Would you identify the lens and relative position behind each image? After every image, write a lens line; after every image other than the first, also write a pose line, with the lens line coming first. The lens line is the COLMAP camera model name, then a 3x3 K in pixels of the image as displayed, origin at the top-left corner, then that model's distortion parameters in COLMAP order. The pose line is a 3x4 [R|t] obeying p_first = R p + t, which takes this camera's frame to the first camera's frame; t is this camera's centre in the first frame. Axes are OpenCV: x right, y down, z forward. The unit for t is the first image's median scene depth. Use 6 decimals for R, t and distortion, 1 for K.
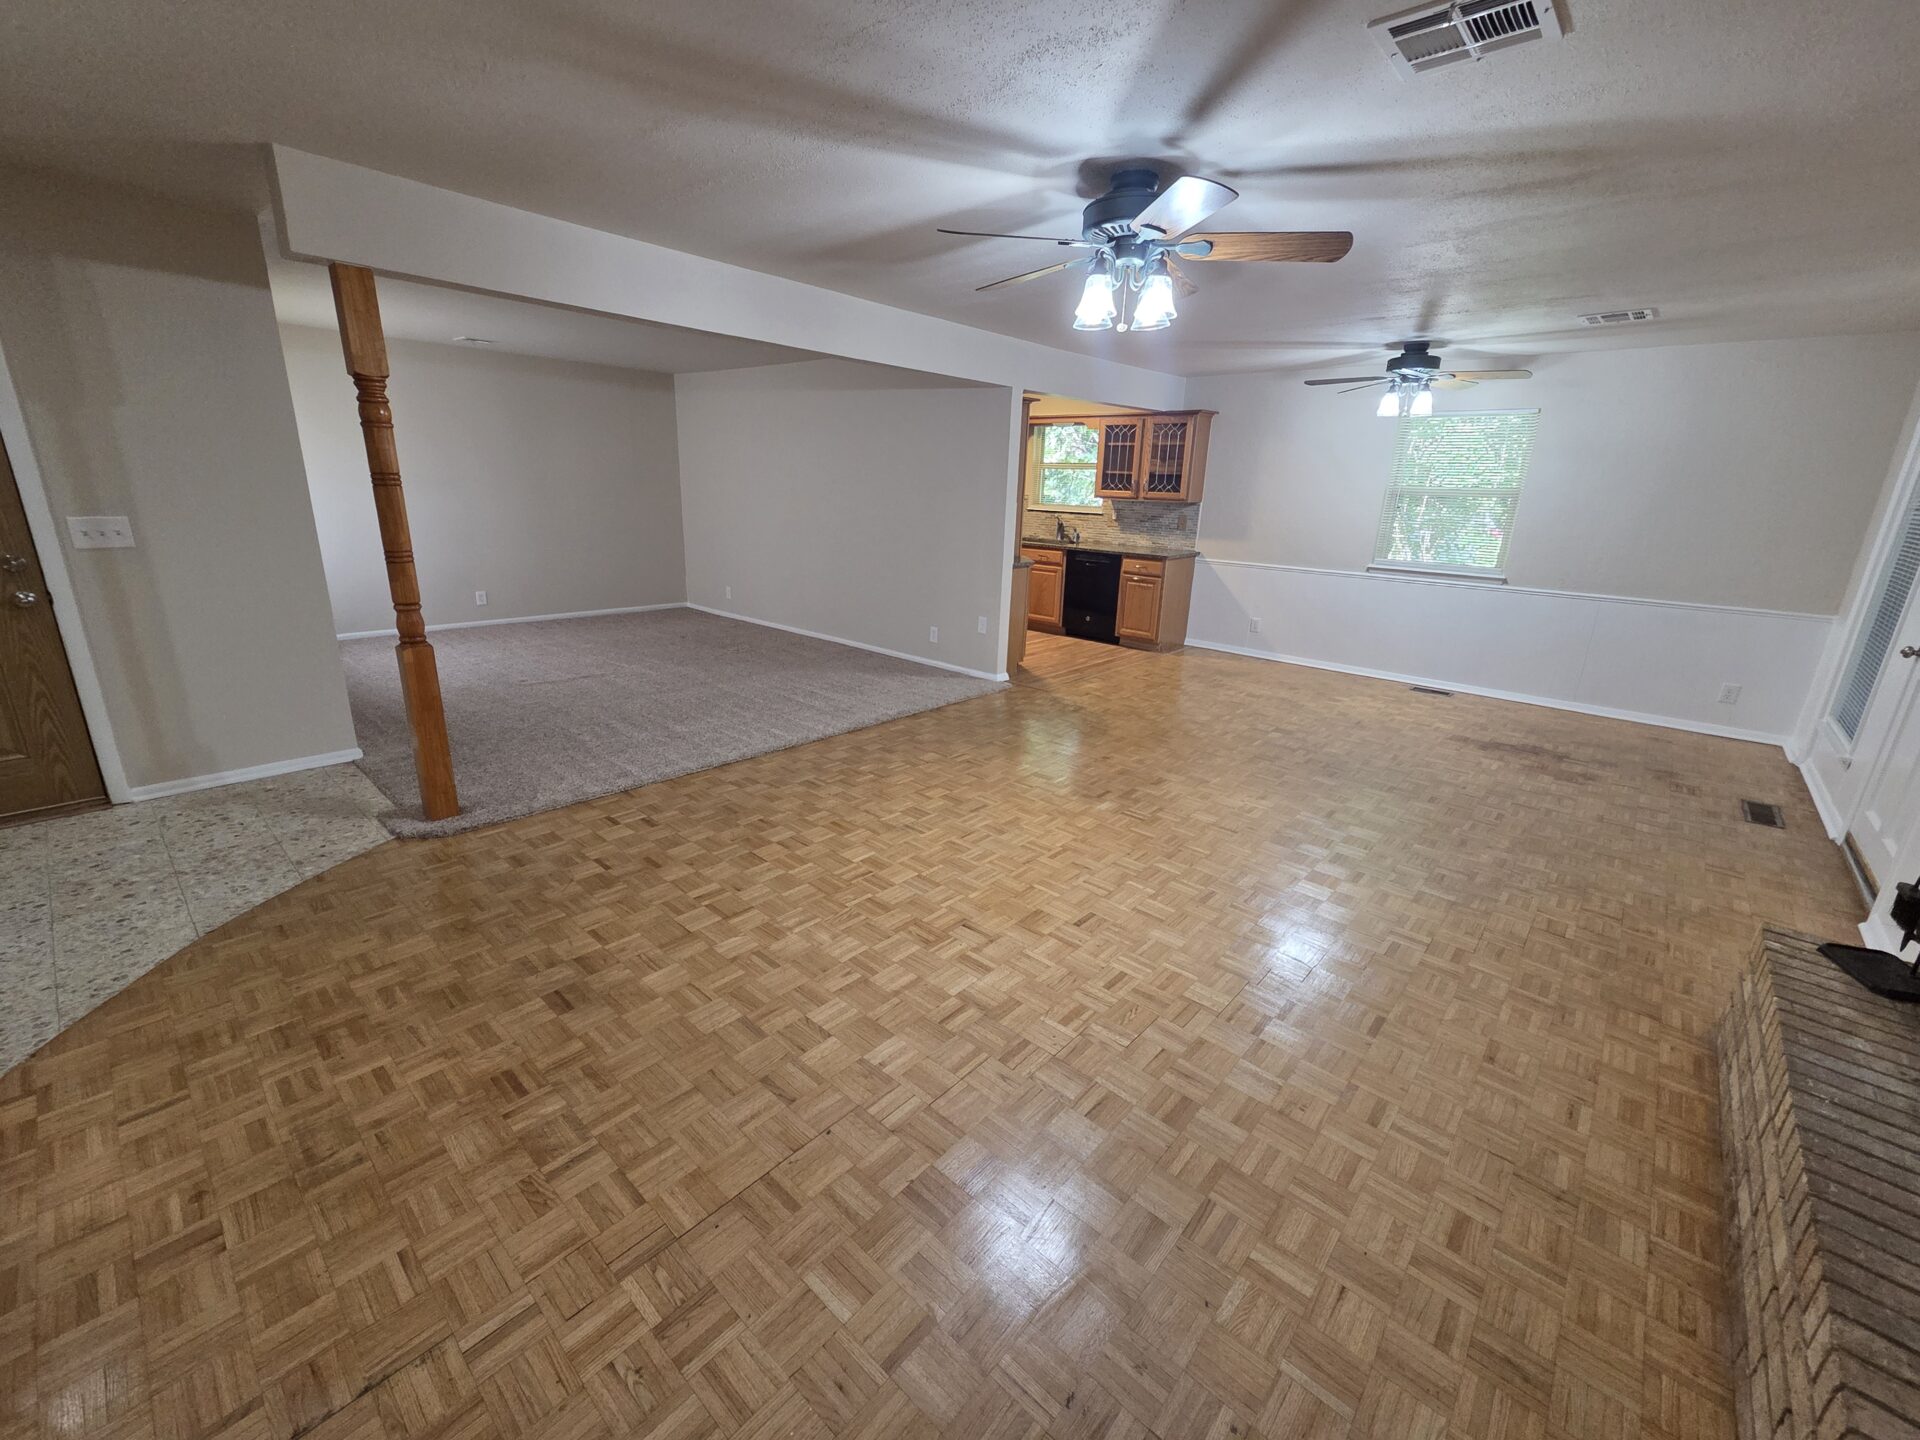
lens RADIAL K [[786.7, 0, 936.9], [0, 786.7, 710.7], [0, 0, 1]] dist [0.007193, -0.000380]
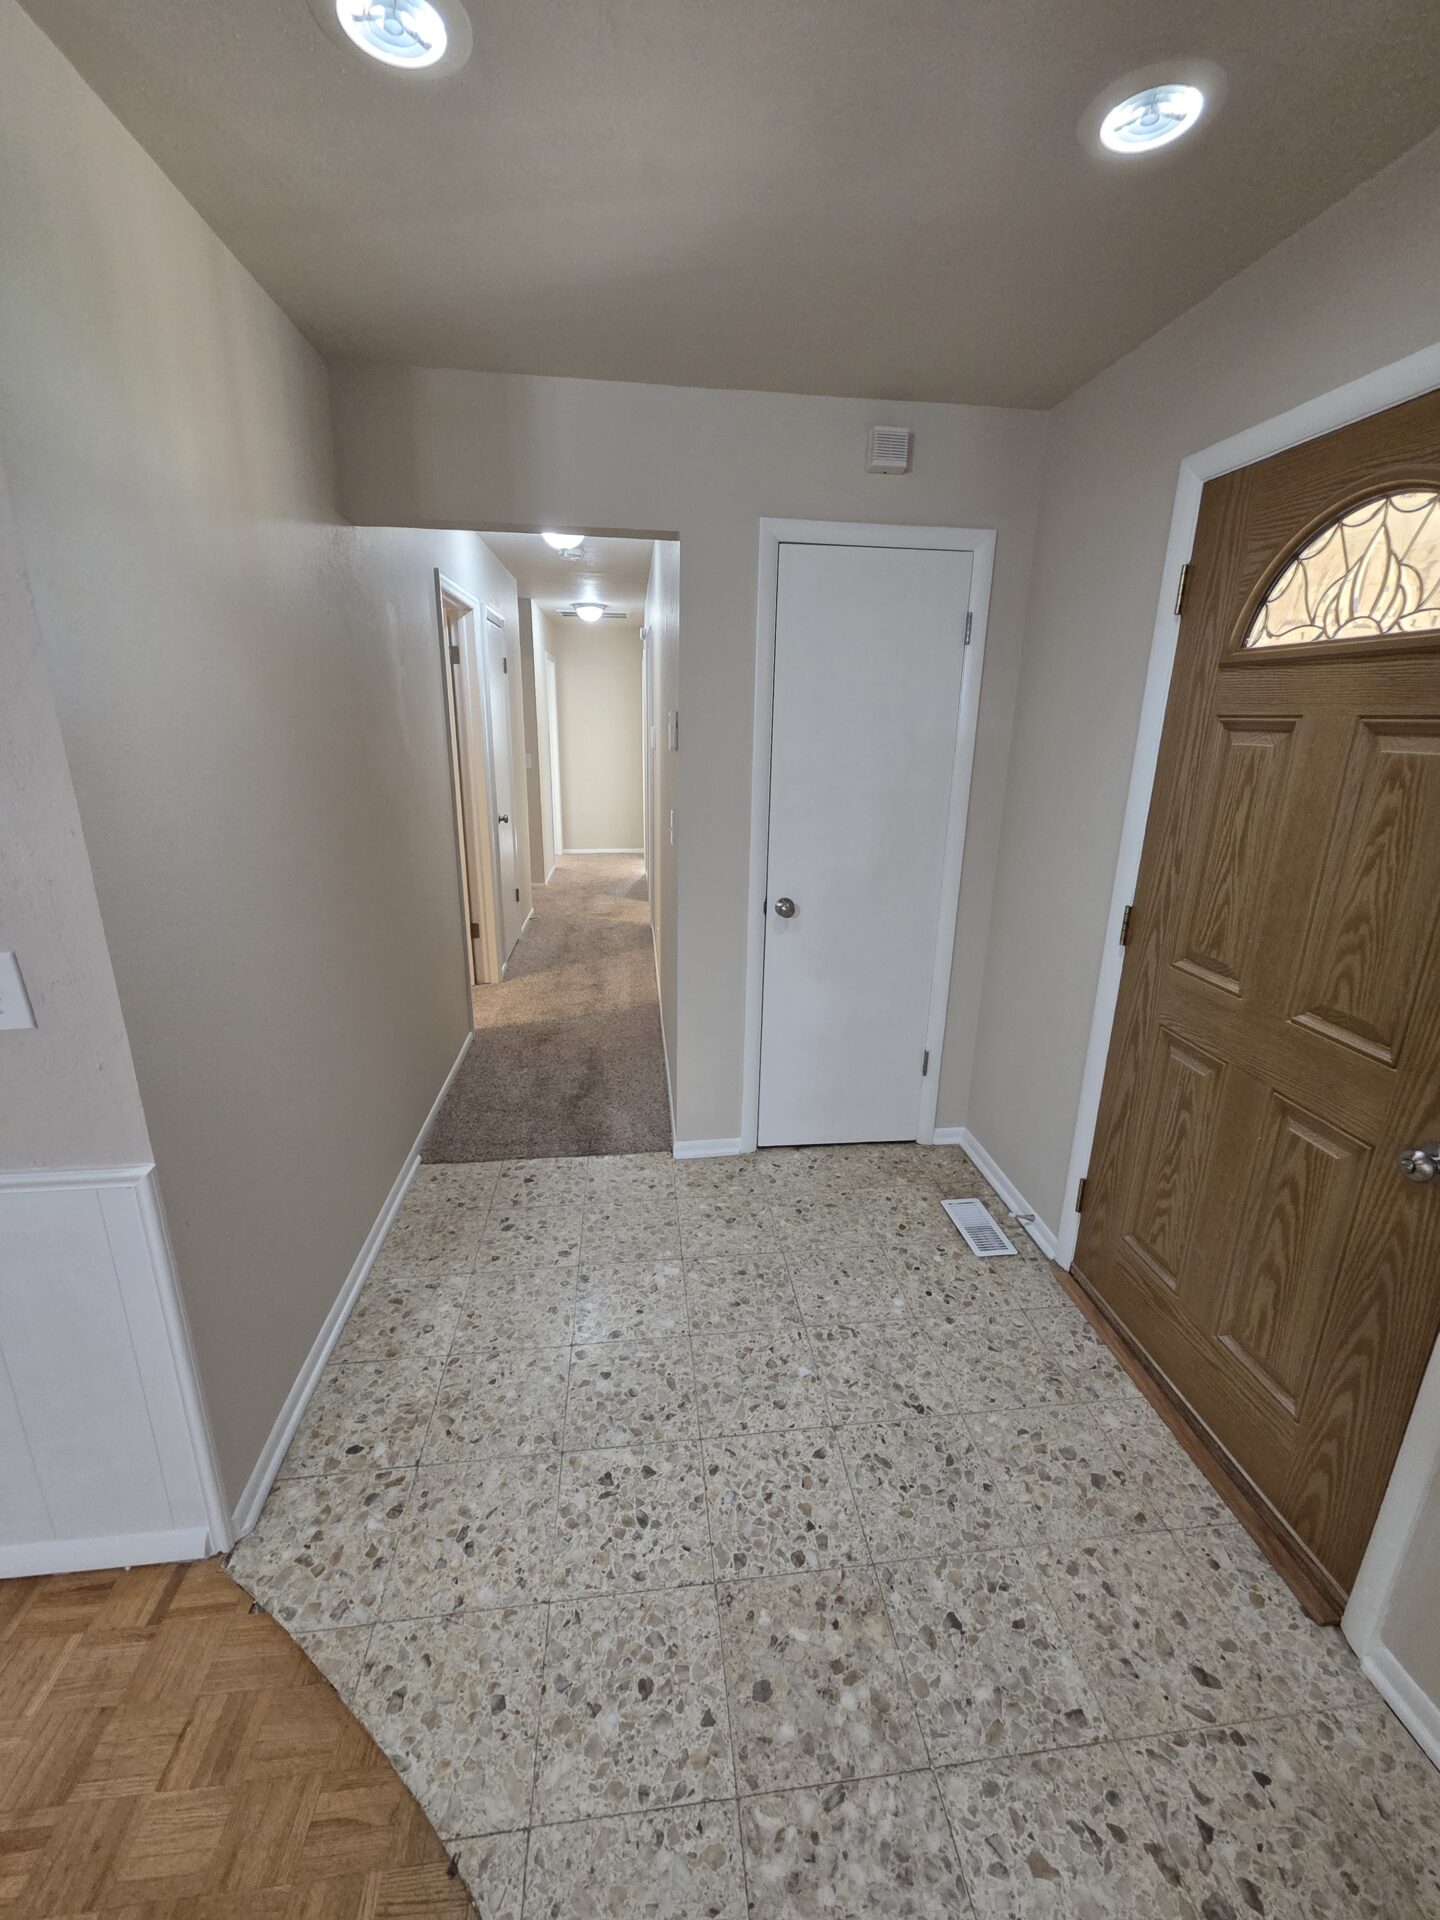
lens RADIAL K [[786.7, 0, 724.4], [0, 786.7, 960.8], [0, 0, 1]] dist [0.007193, -0.000380]
pose [[-0.652572, 0.176912, -0.736785, -0.487339], [-0.247798, 0.869070, 0.428151, -0.235576], [0.716063, 0.461973, -0.523292, 0.688880]]
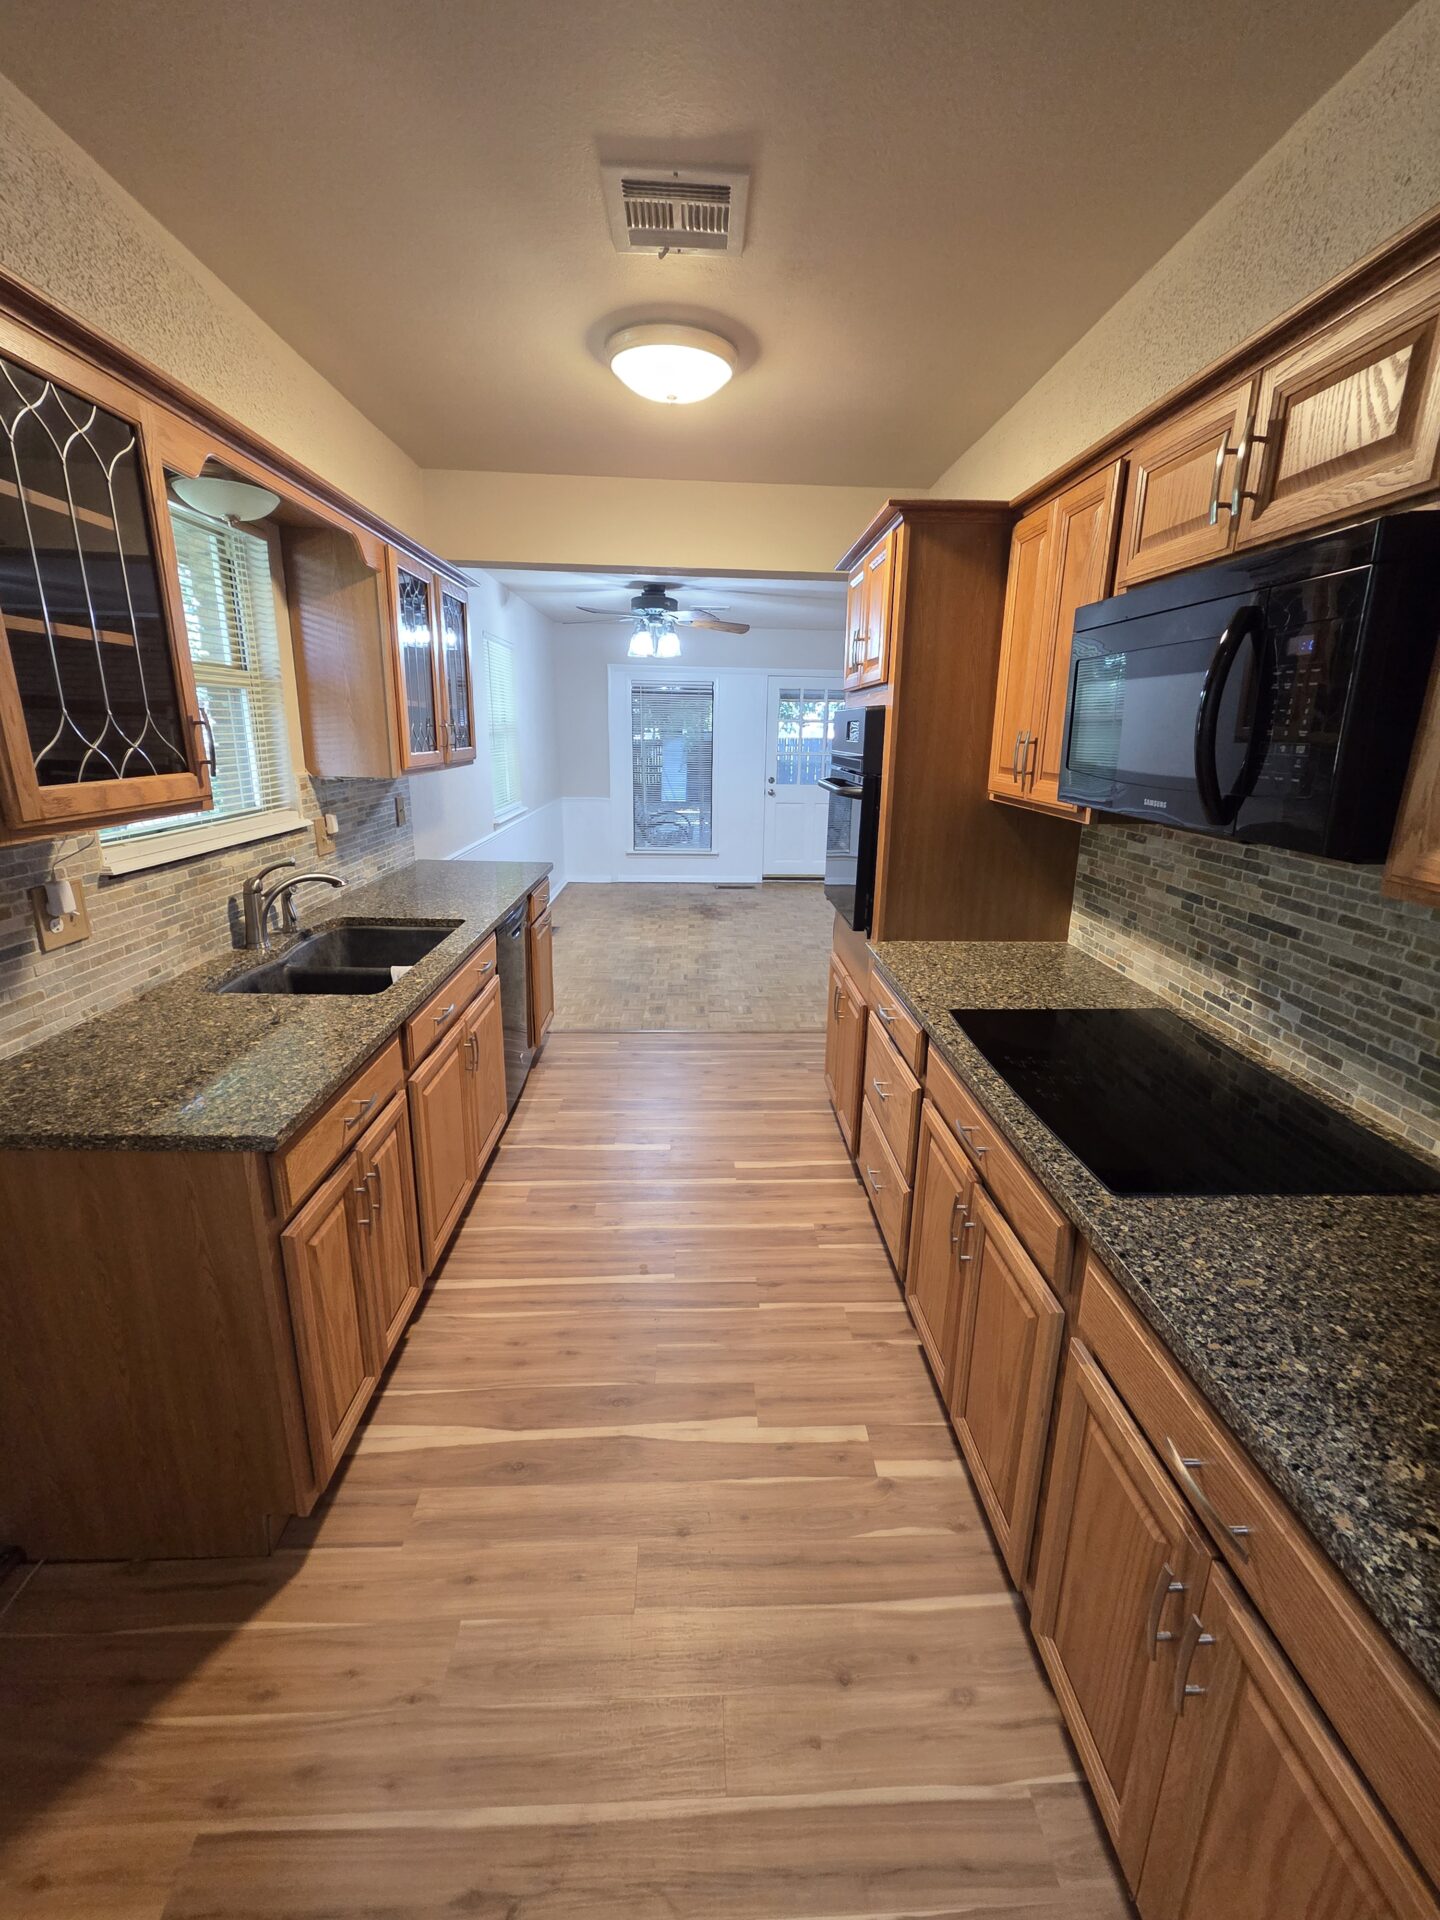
lens RADIAL K [[786.7, 0, 724.4], [0, 786.7, 960.8], [0, 0, 1]] dist [0.007193, -0.000380]
pose [[-0.707576, -0.239973, 0.664642, -0.284627], [0.164919, 0.858516, 0.485544, -0.656223], [-0.687123, 0.453171, -0.567889, 2.159281]]
